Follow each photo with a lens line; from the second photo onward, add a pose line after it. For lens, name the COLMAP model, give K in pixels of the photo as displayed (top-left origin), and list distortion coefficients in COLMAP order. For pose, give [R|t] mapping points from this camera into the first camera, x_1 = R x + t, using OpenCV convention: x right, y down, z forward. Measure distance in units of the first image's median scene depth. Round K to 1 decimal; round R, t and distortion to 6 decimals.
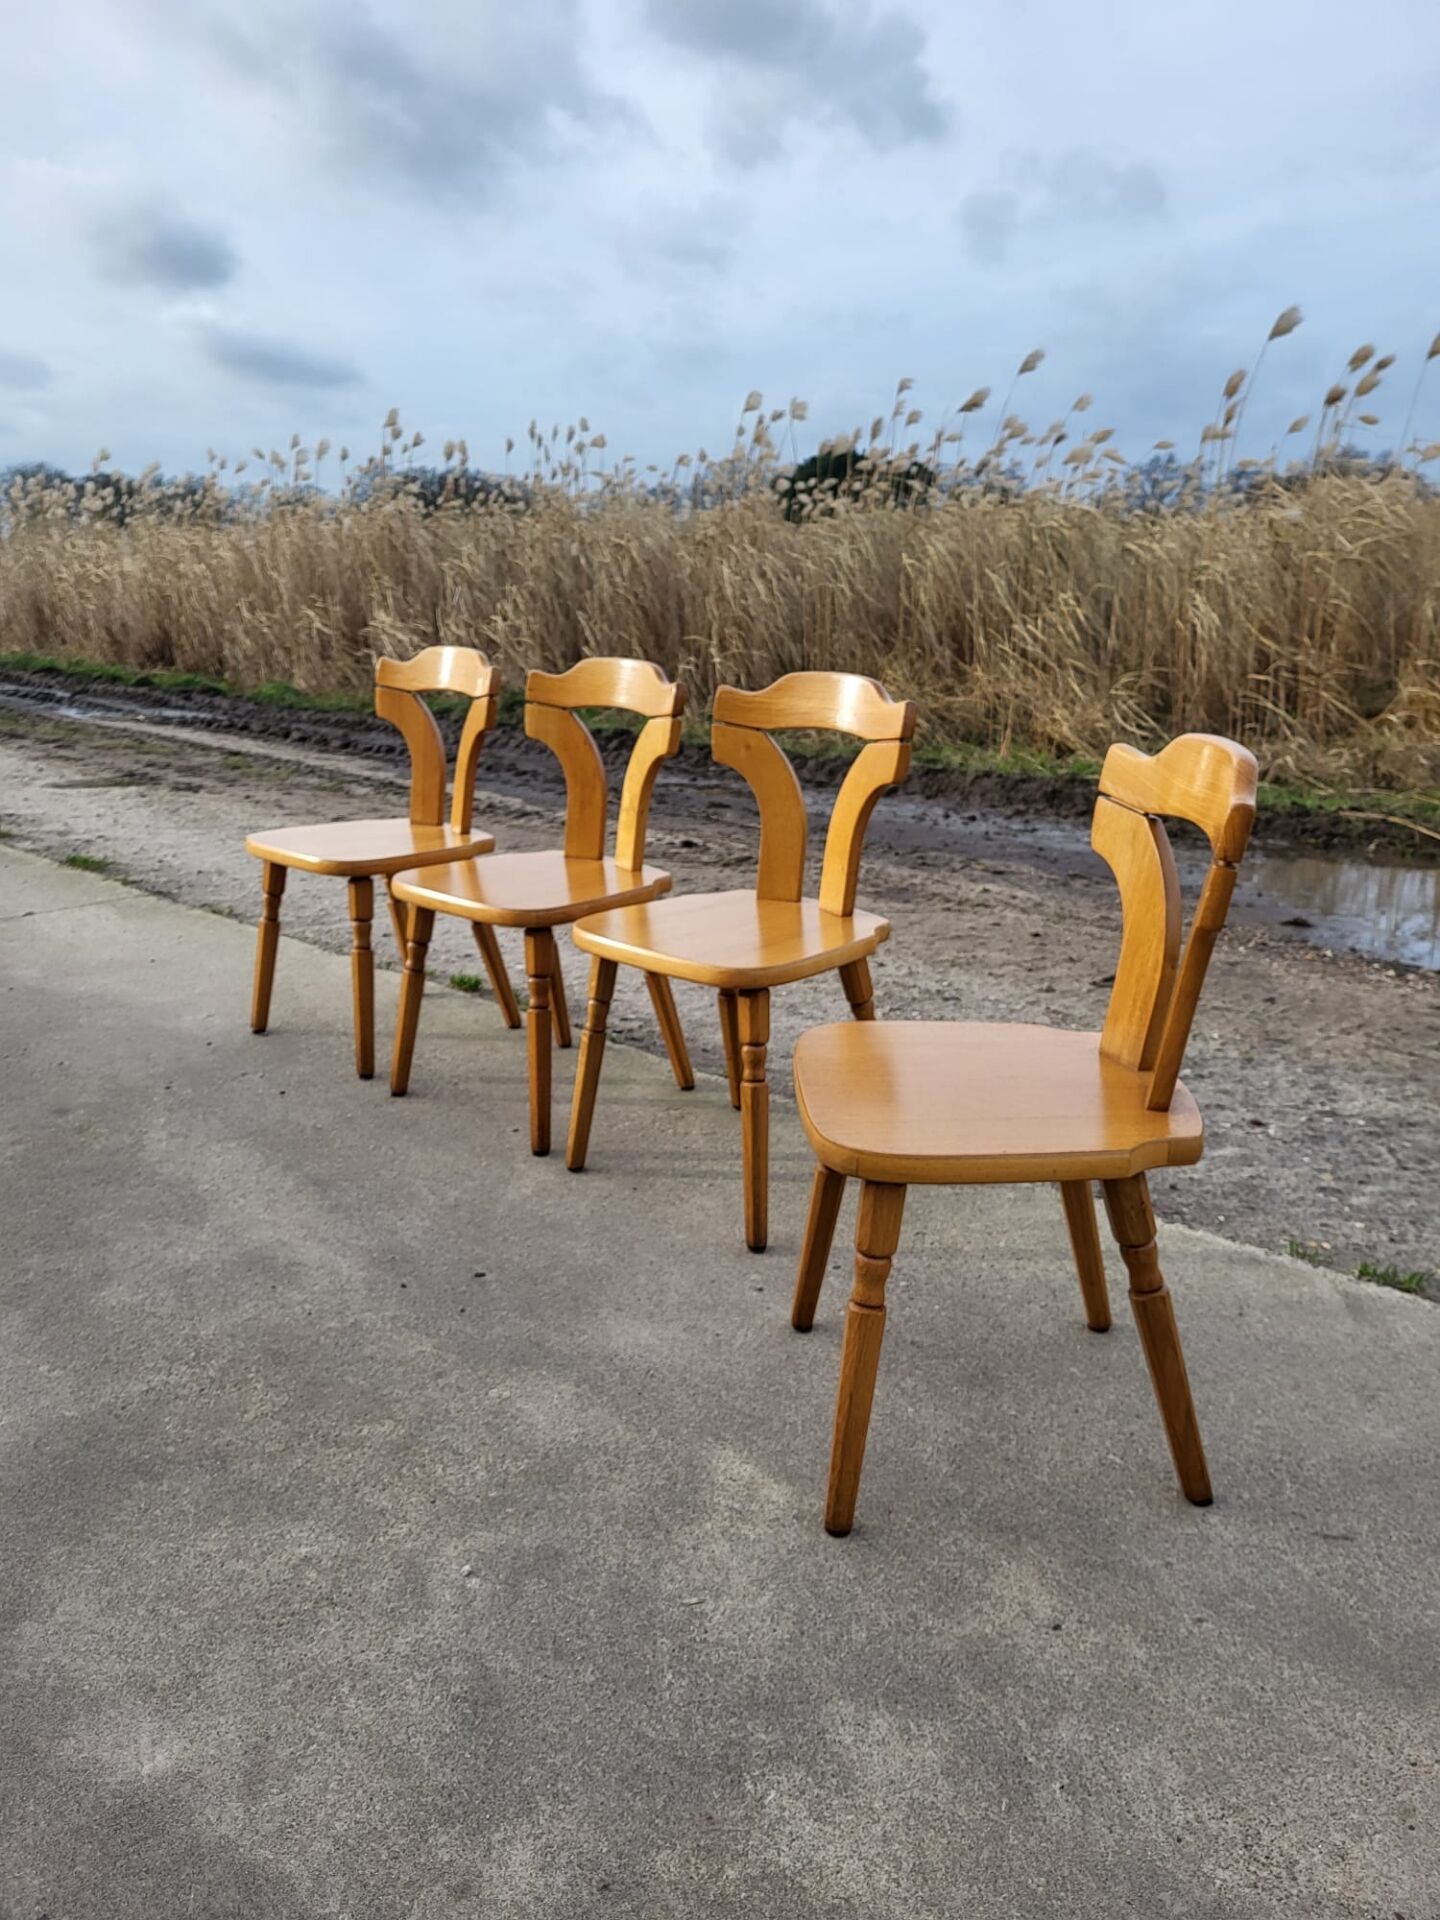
lens RADIAL K [[1449.4, 0, 716.9], [0, 1449.4, 1017.2], [0, 0, 1]] dist [0.068584, -0.050588]
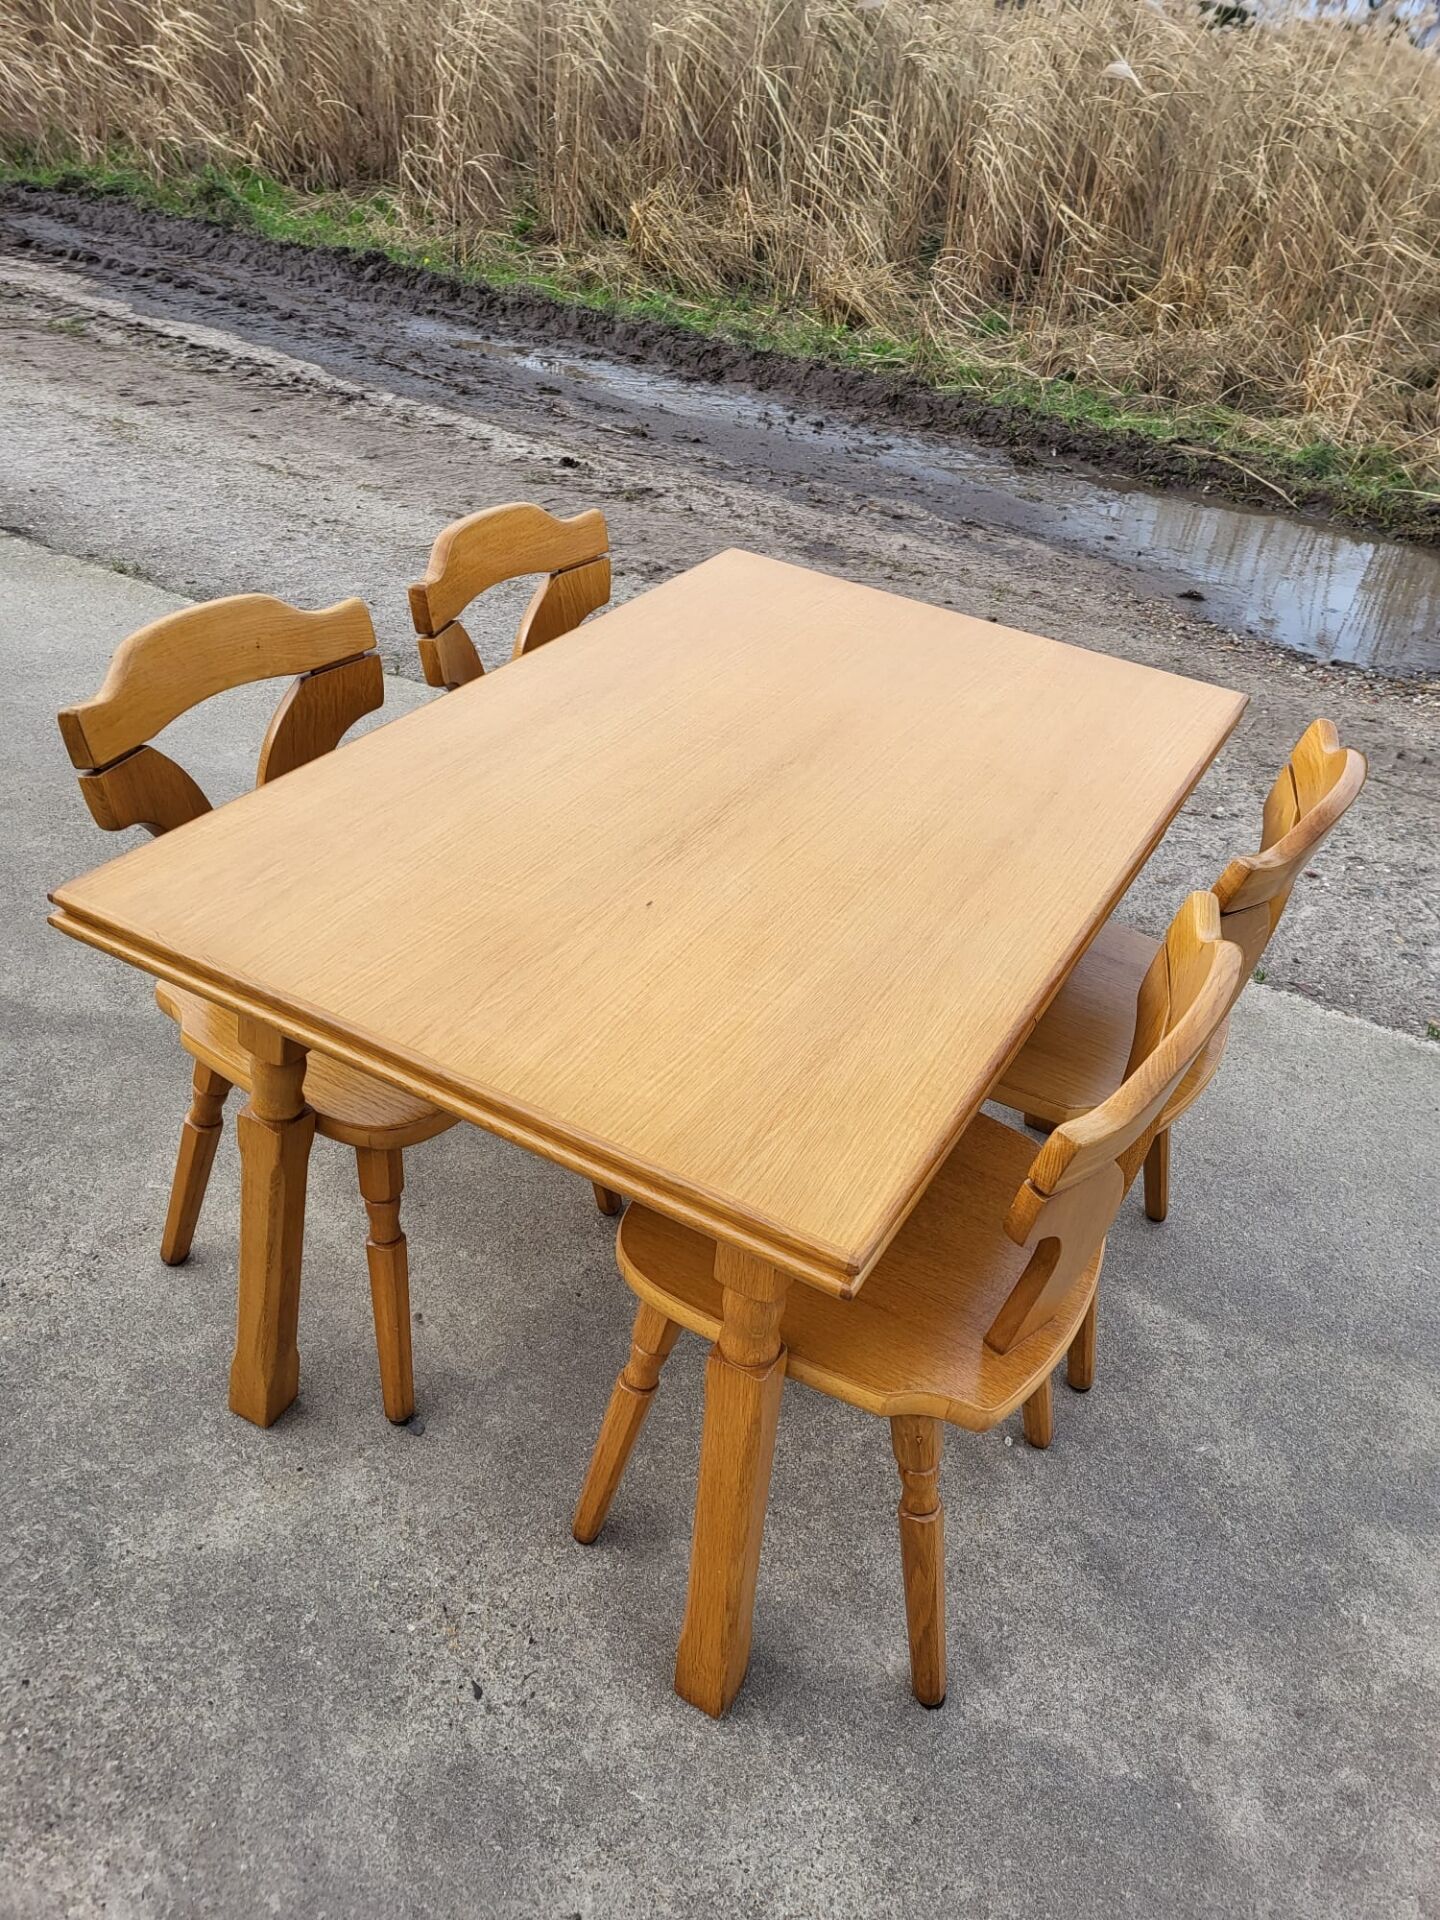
lens RADIAL K [[1449.4, 0, 737.3], [0, 1449.4, 991.0], [0, 0, 1]] dist [0.068584, -0.050588]
pose [[0.962076, -0.051425, 0.267890, -0.464151], [-0.033396, 0.952477, 0.302776, -0.214817], [-0.270730, -0.300240, 0.914637, 0.066904]]
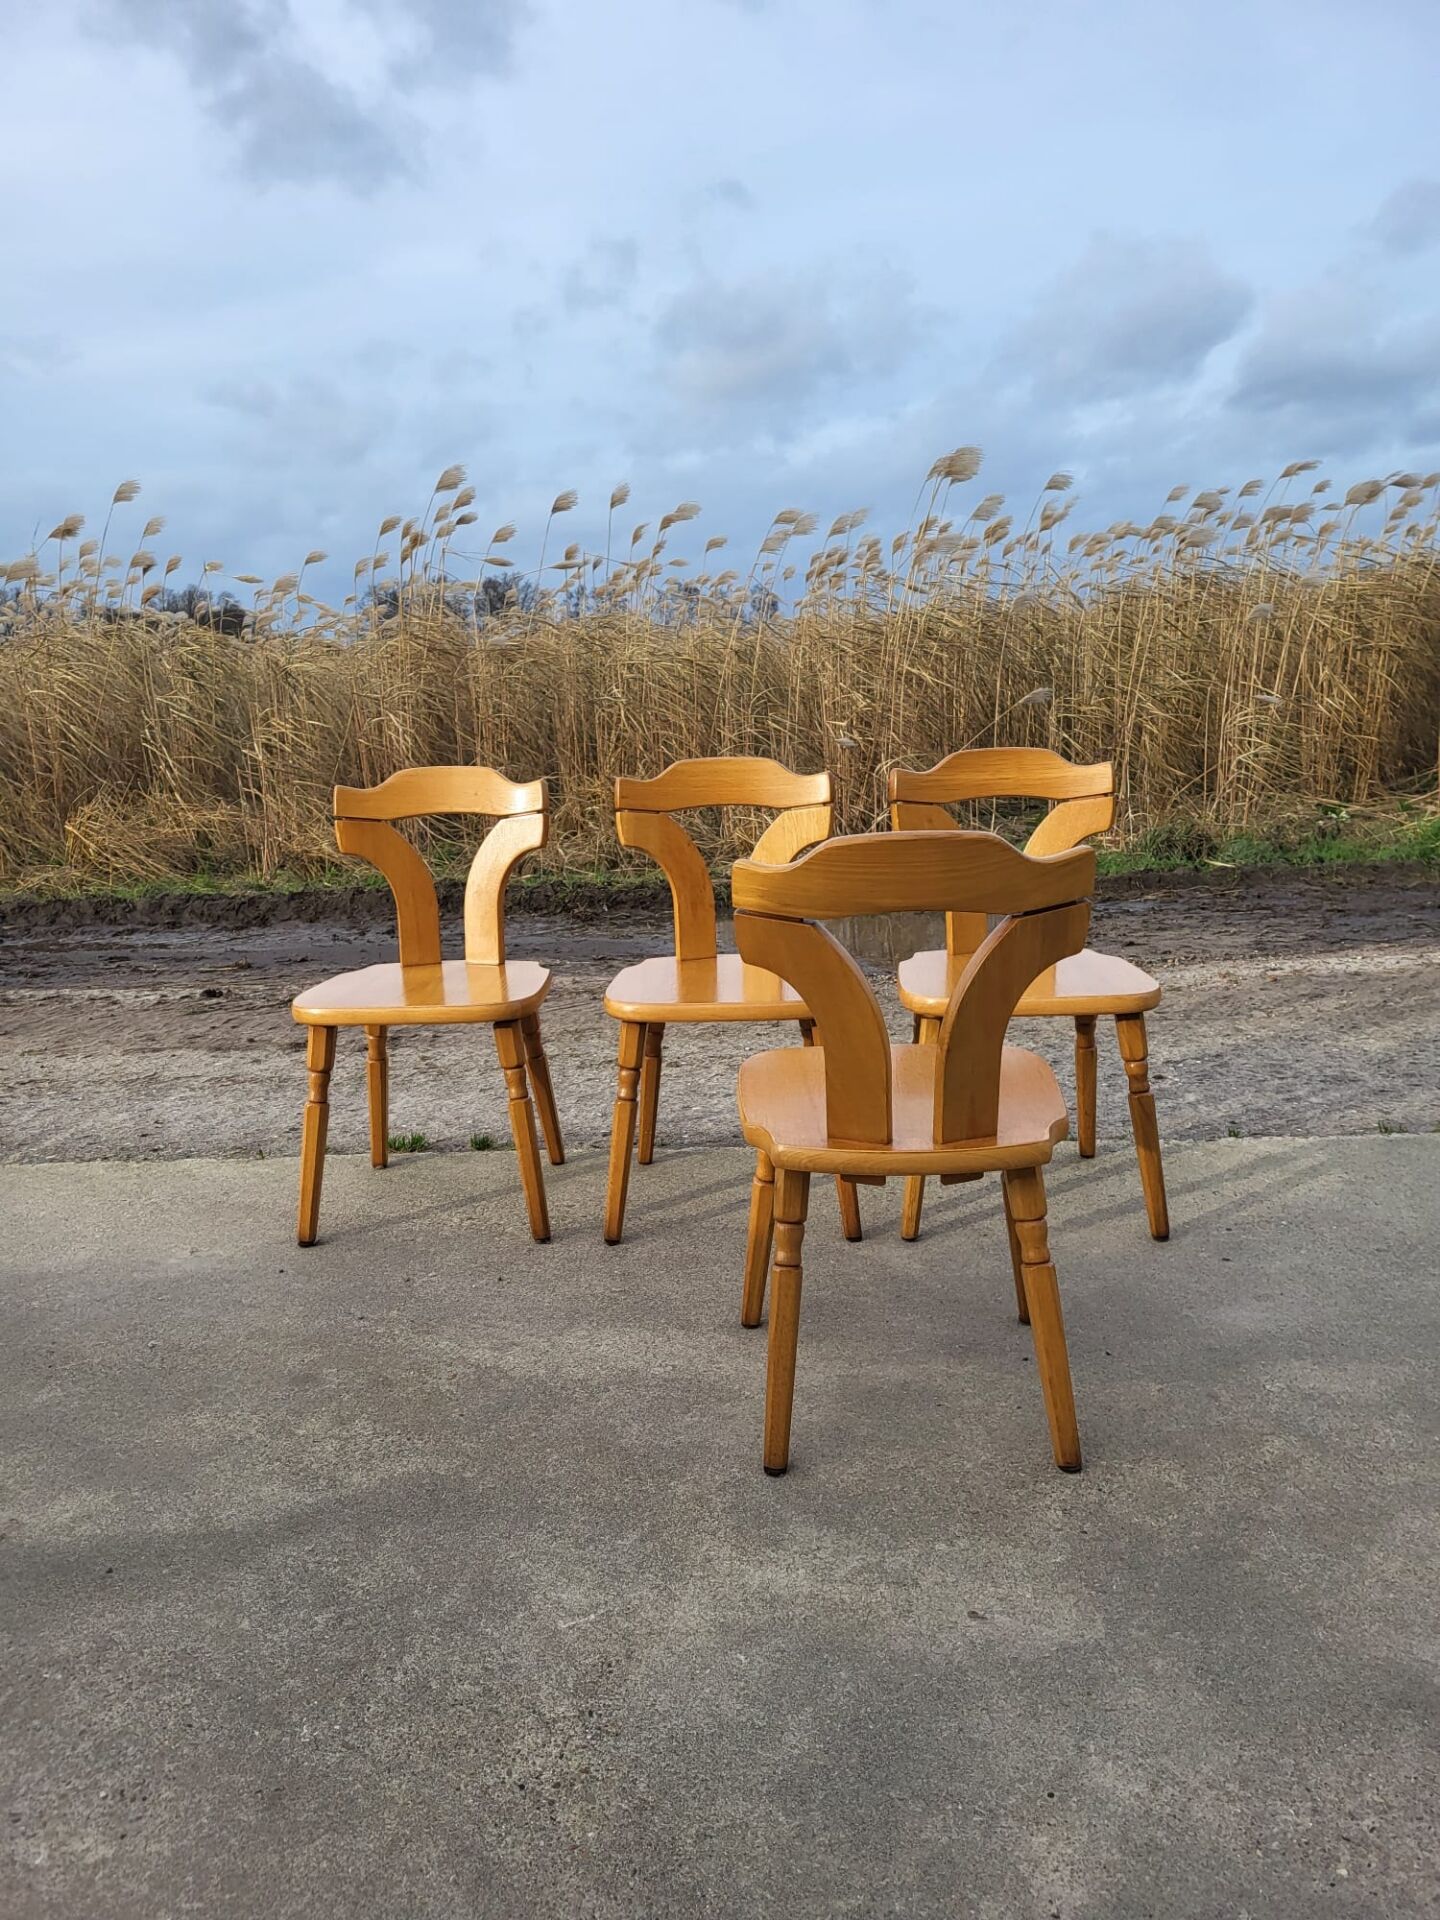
lens RADIAL K [[1449.4, 0, 699.9], [0, 1449.4, 976.0], [0, 0, 1]] dist [0.068584, -0.050588]
pose [[0.753550, -0.160048, 0.637610, -0.930849], [0.230305, 0.972715, -0.028020, -0.089982], [-0.615728, 0.167959, 0.769850, 0.306449]]
